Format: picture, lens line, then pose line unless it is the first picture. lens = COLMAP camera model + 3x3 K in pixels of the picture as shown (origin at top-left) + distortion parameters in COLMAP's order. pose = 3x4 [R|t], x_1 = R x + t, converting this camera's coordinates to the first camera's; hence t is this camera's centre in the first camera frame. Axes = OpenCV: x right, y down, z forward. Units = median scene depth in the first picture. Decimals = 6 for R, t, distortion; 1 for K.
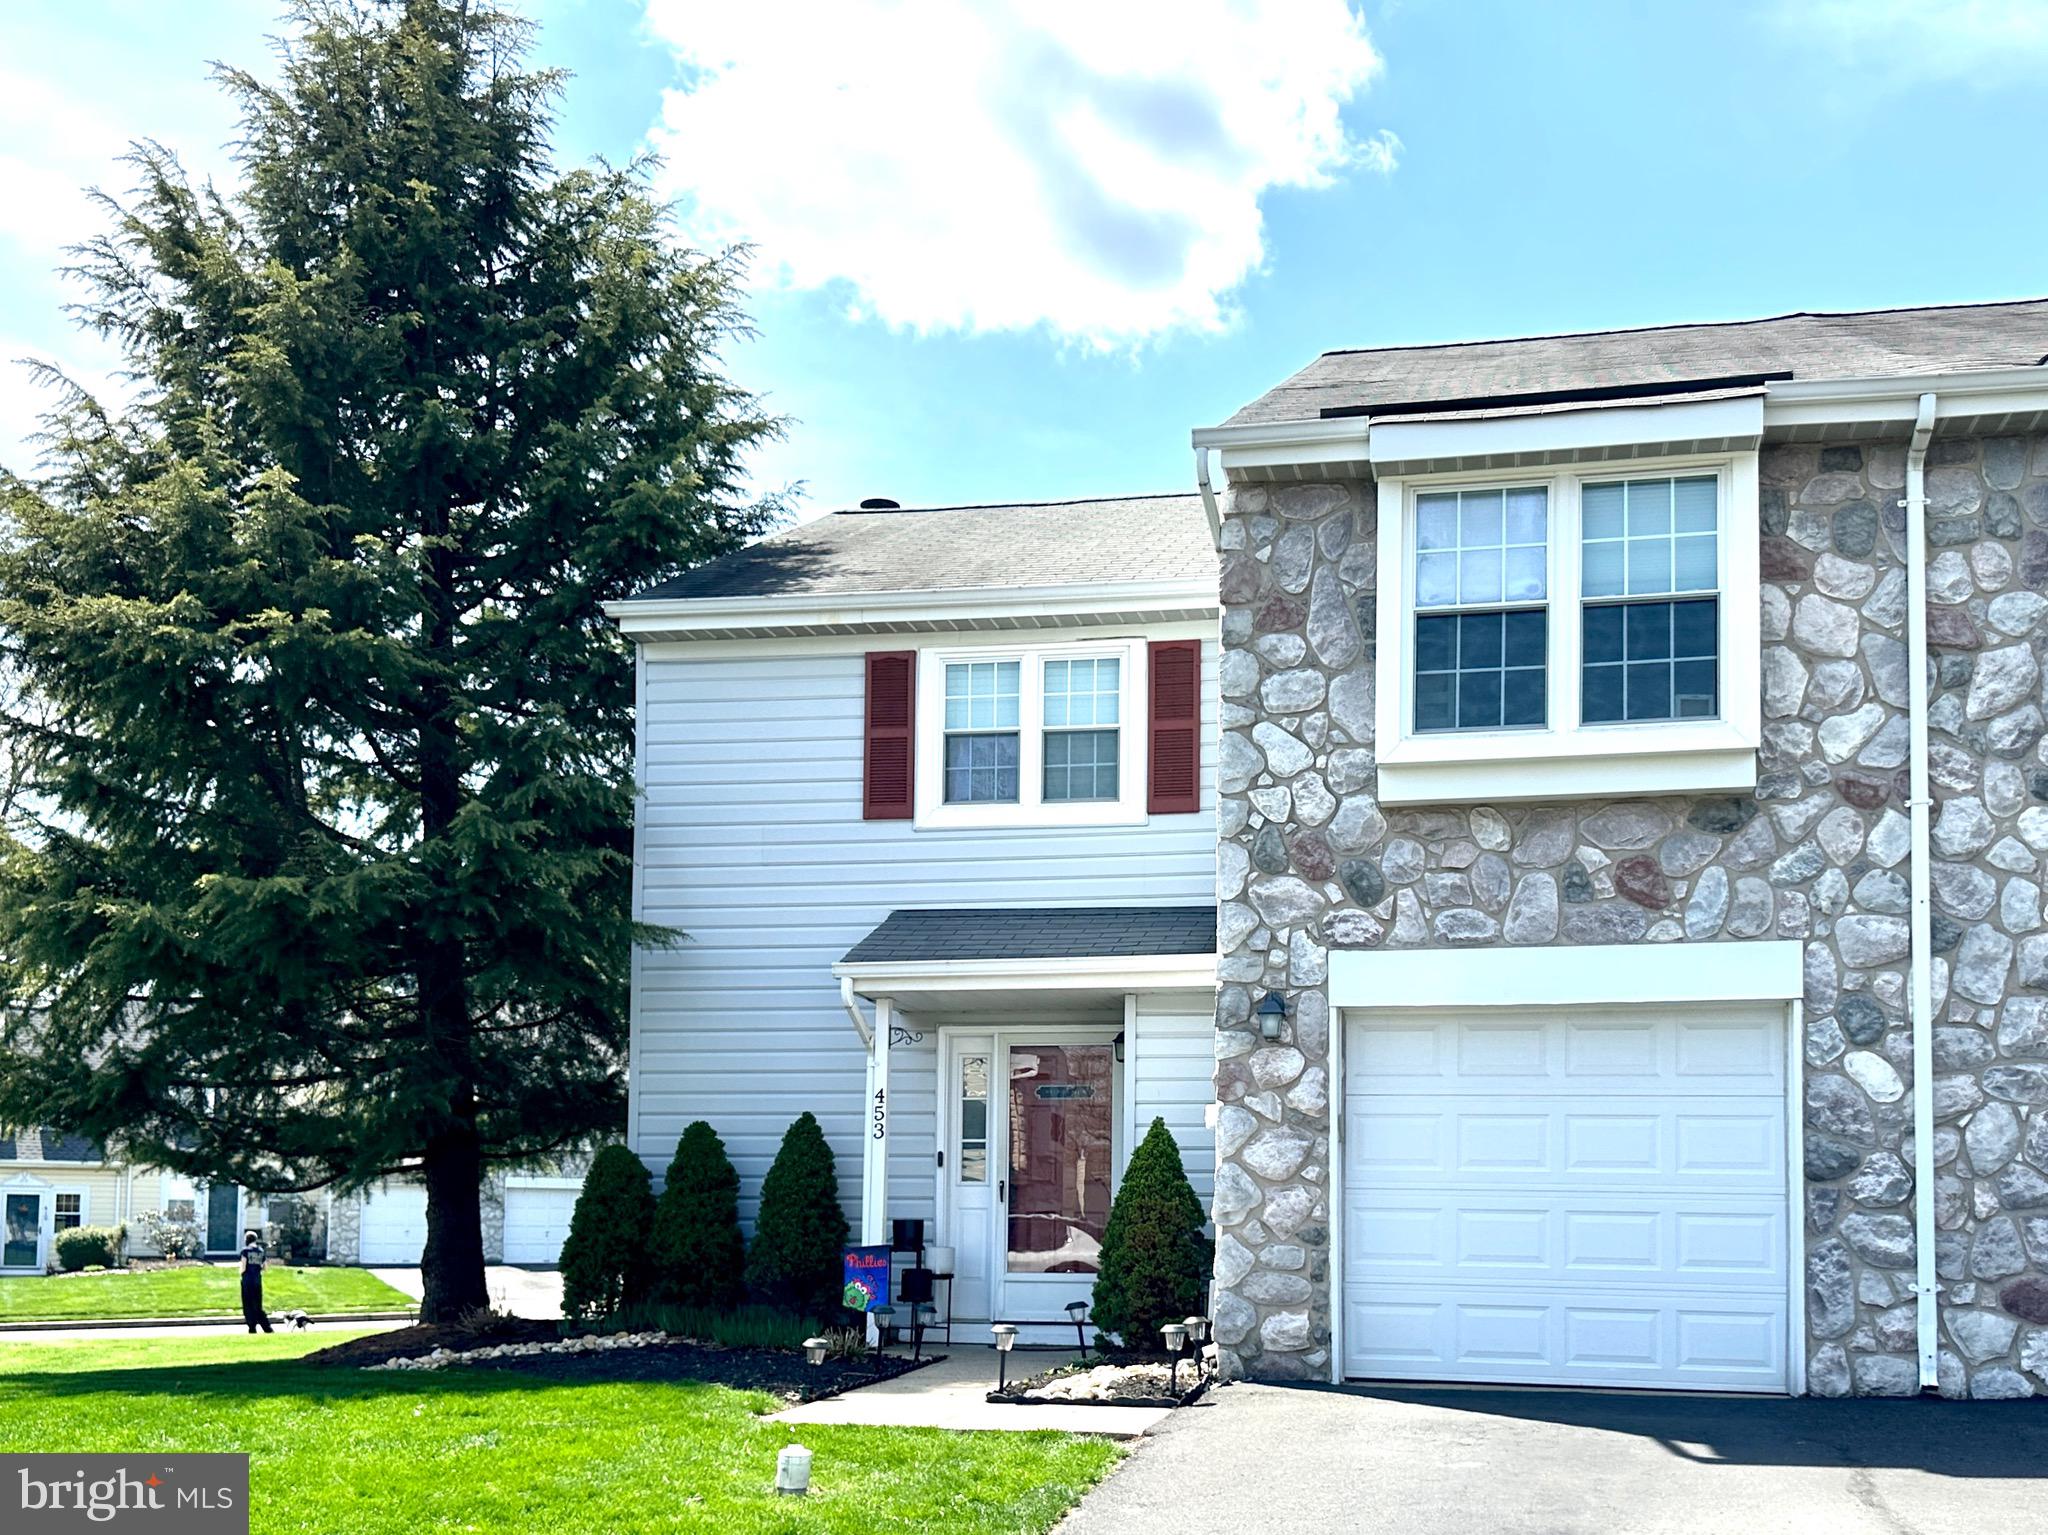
lens RADIAL K [[2068.3, 0, 1126.2], [0, 2068.3, 1104.6], [0, 0, 1]] dist [0.189269, -0.411526]
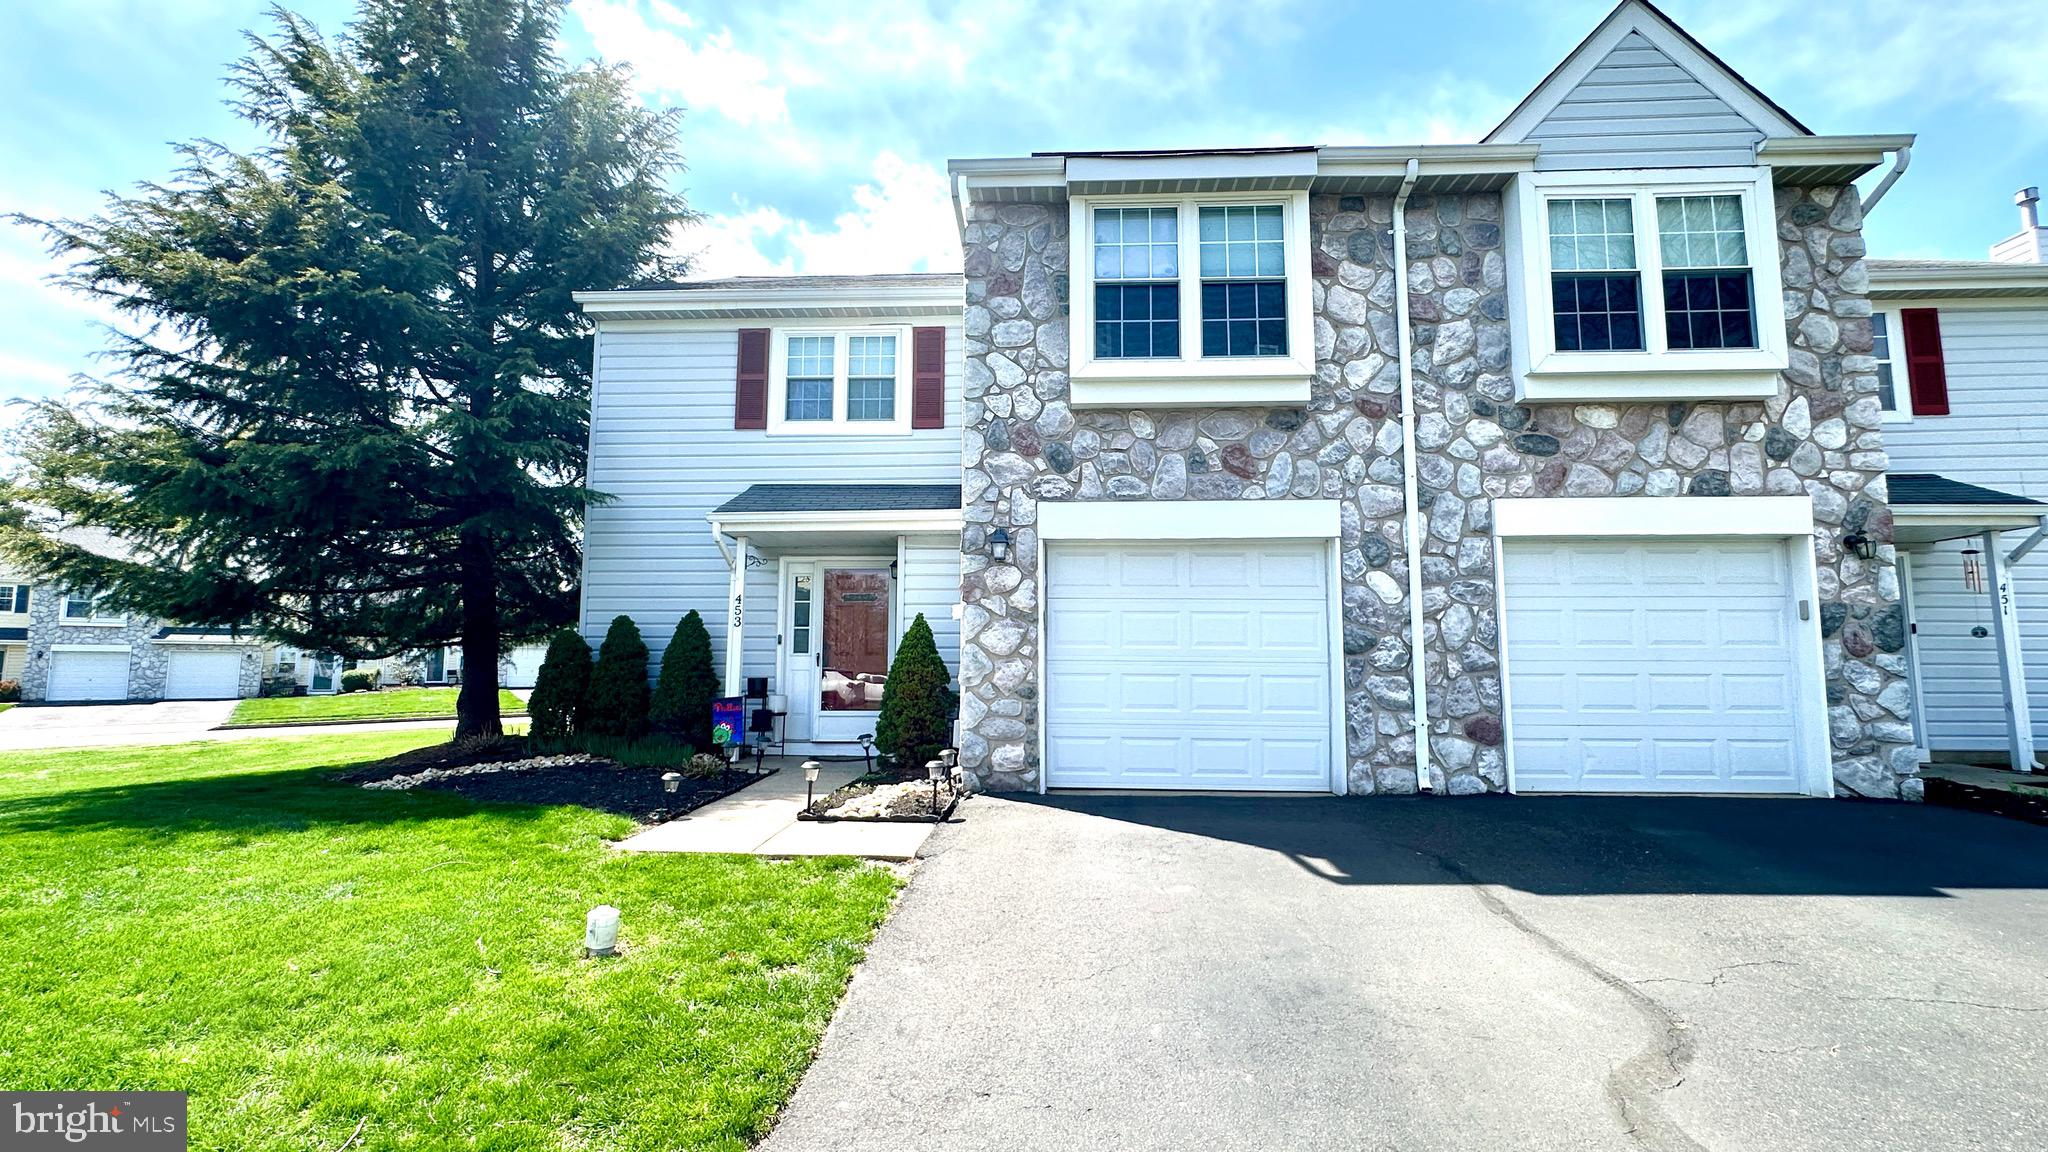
lens RADIAL K [[893.5, 0, 1024.0], [0, 893.5, 576.0], [0, 0, 1]] dist [-0.003416, 0.001238]
pose [[0.988932, 0.008196, 0.148143, -0.007411], [-0.002515, 0.999256, -0.038494, 0.004347], [-0.148348, 0.037696, 0.988216, 0.367355]]
